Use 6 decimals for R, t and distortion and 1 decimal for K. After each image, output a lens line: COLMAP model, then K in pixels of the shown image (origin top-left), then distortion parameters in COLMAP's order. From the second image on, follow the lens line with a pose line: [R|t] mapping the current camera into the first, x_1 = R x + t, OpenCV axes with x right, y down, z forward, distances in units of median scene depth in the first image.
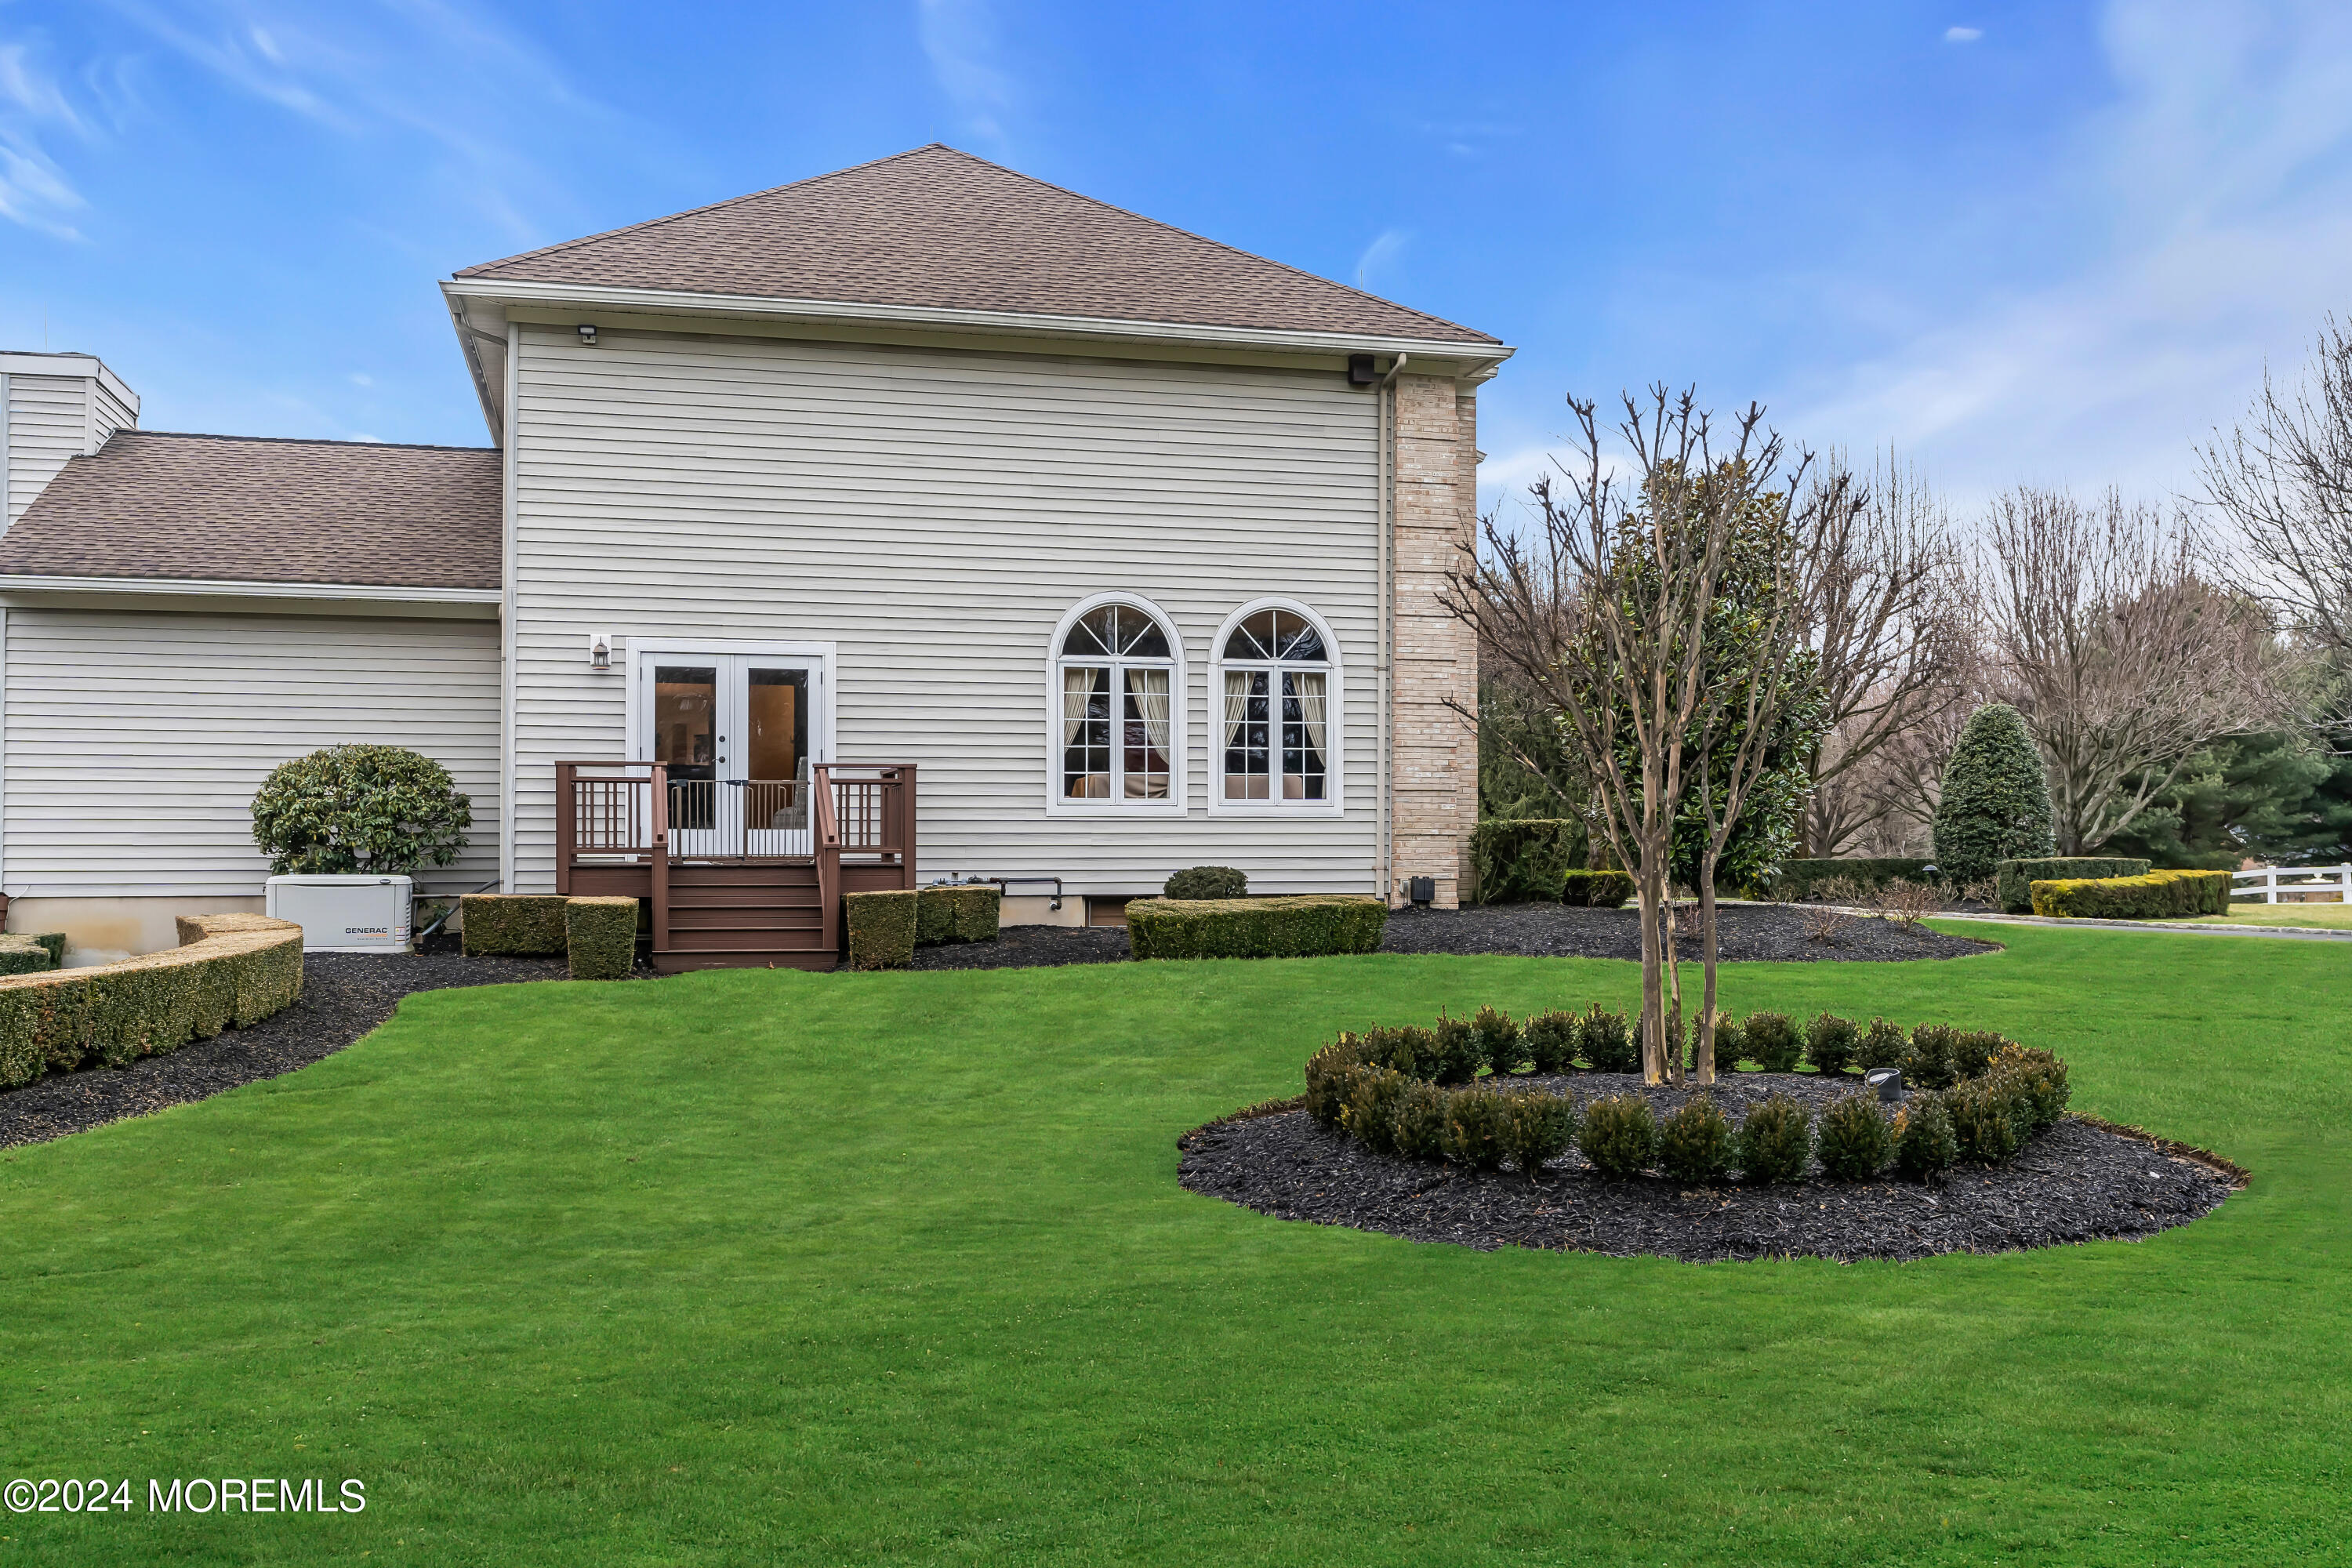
lens RADIAL K [[2118.8, 0, 1176.0], [0, 2118.8, 784.0], [0, 0, 1]] dist [-0.167117, -0.004559]
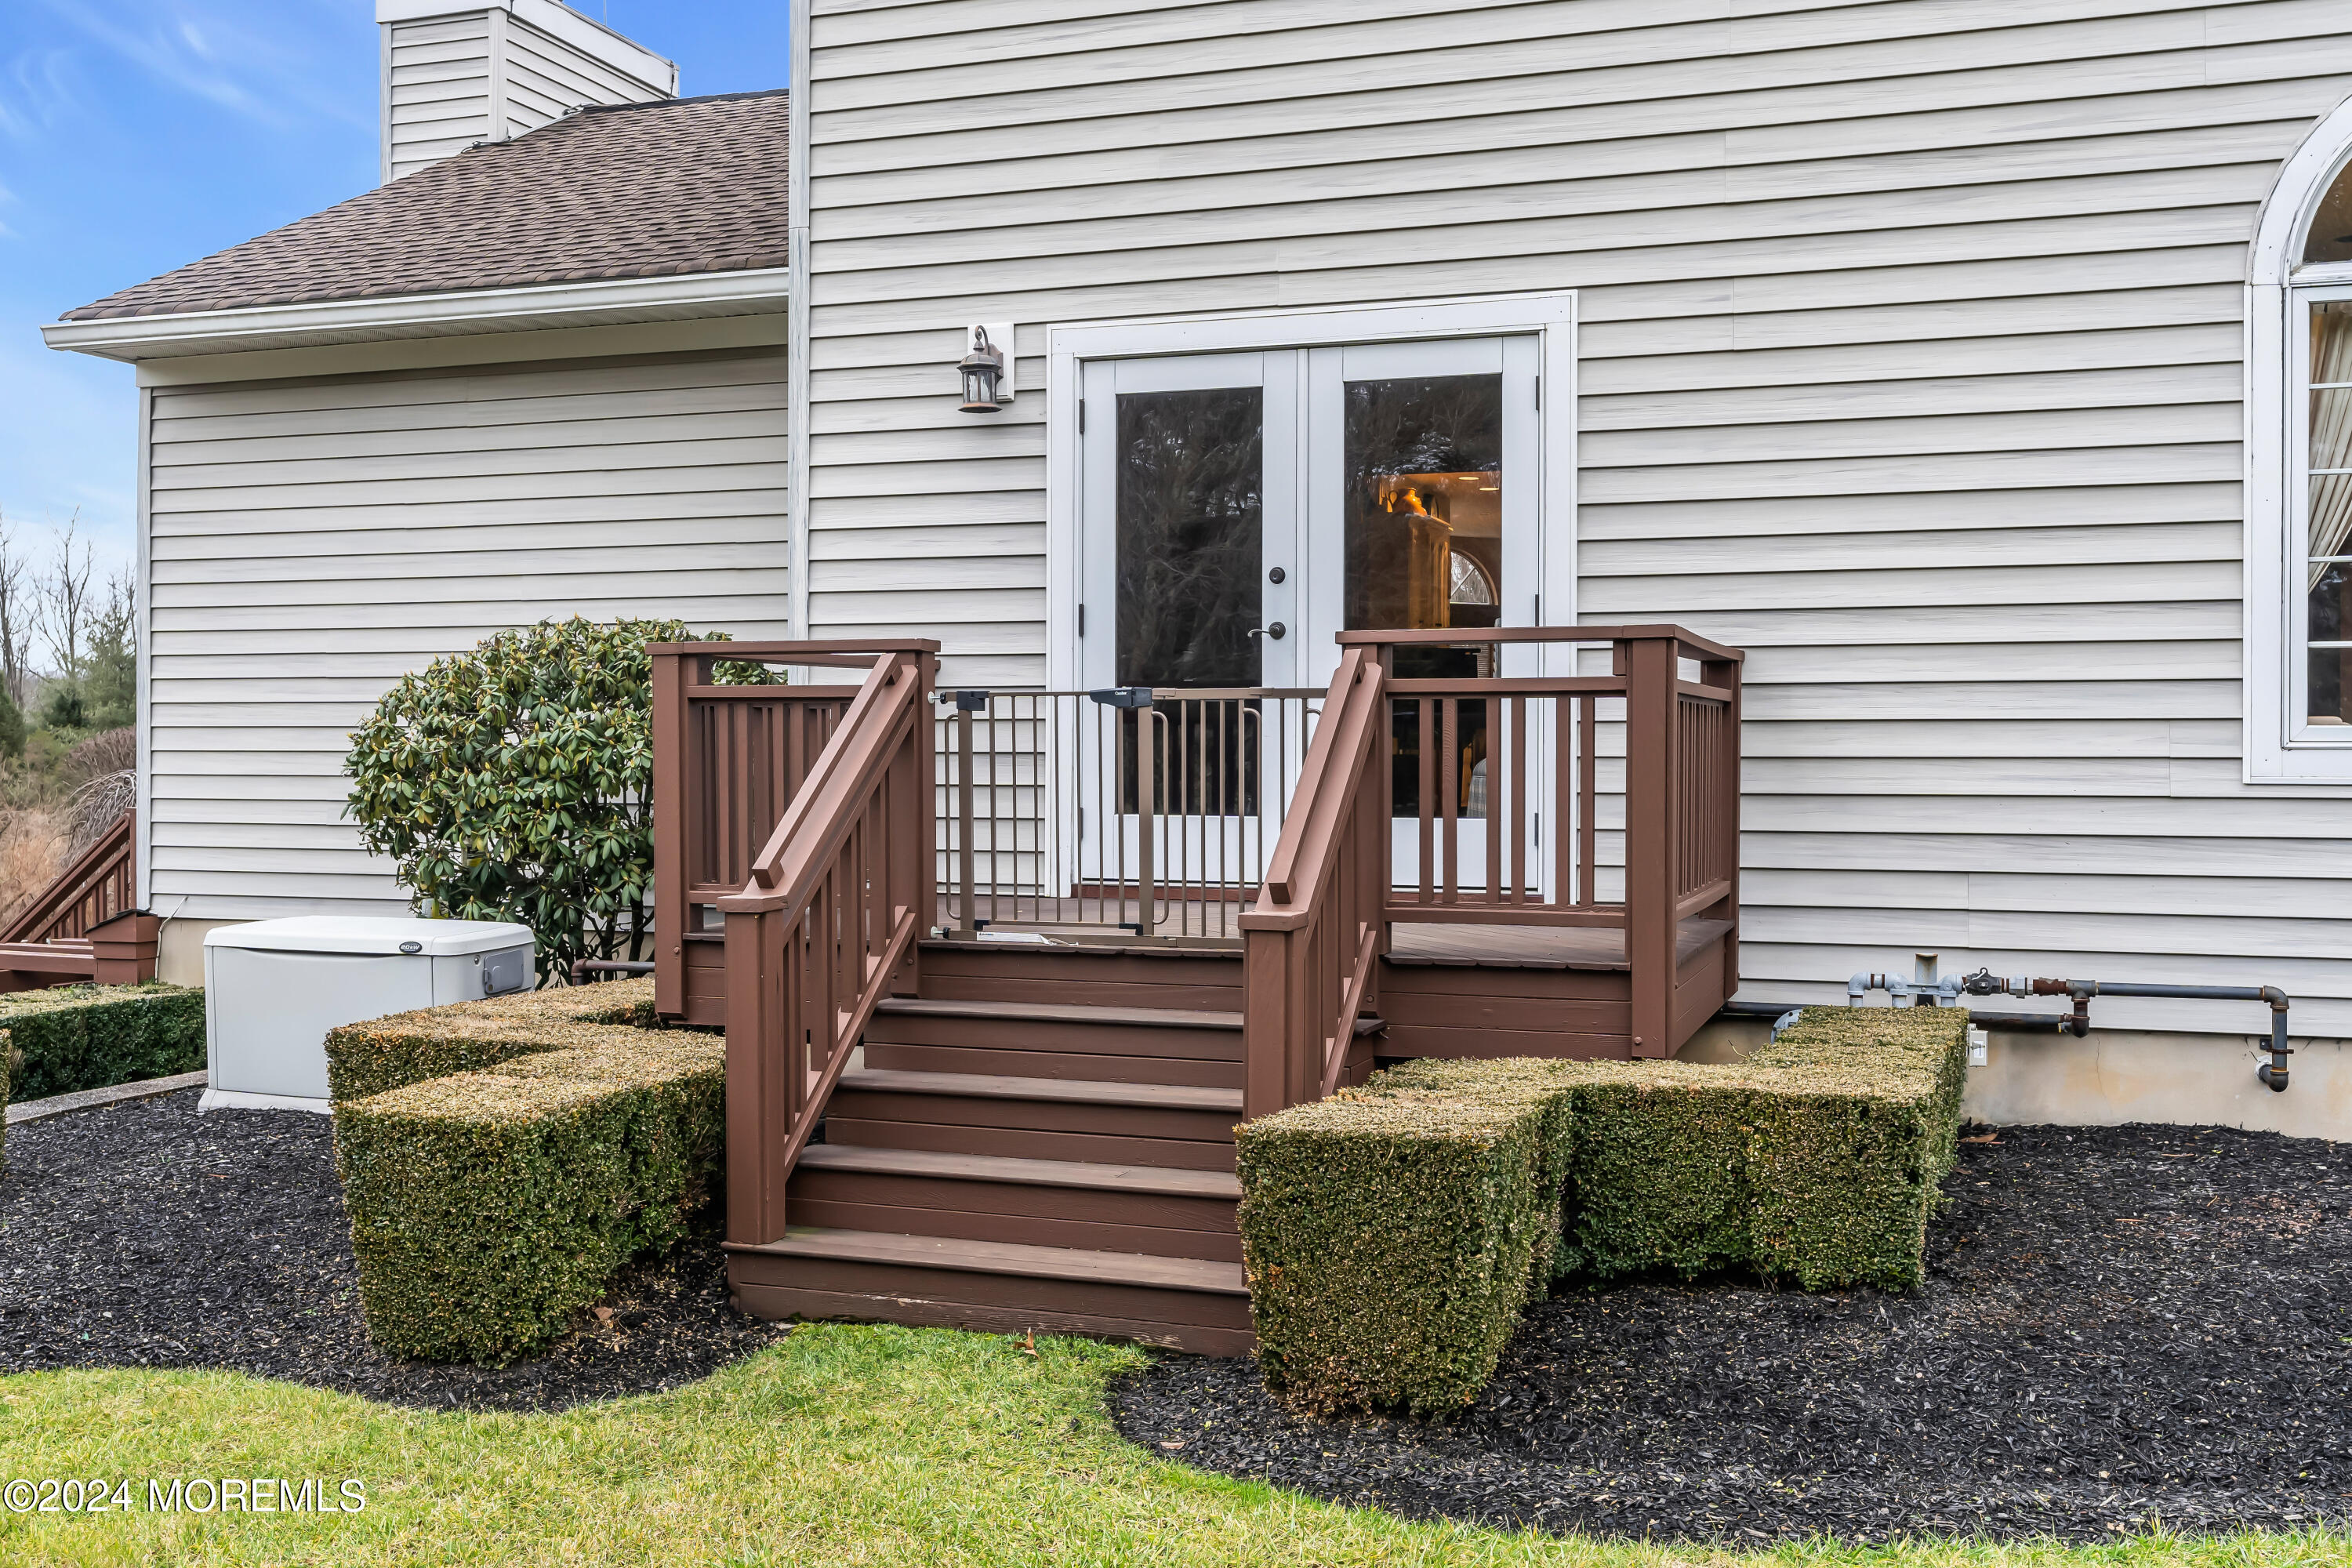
lens RADIAL K [[2280.0, 0, 1176.0], [0, 2280.0, 784.0], [0, 0, 1]] dist [0.012794, 0.014433]
pose [[0.832081, 0.009488, -0.554572, -0.004319], [0.016137, 0.999016, 0.041305, -0.001366], [0.554419, -0.043318, 0.831110, 0.649214]]
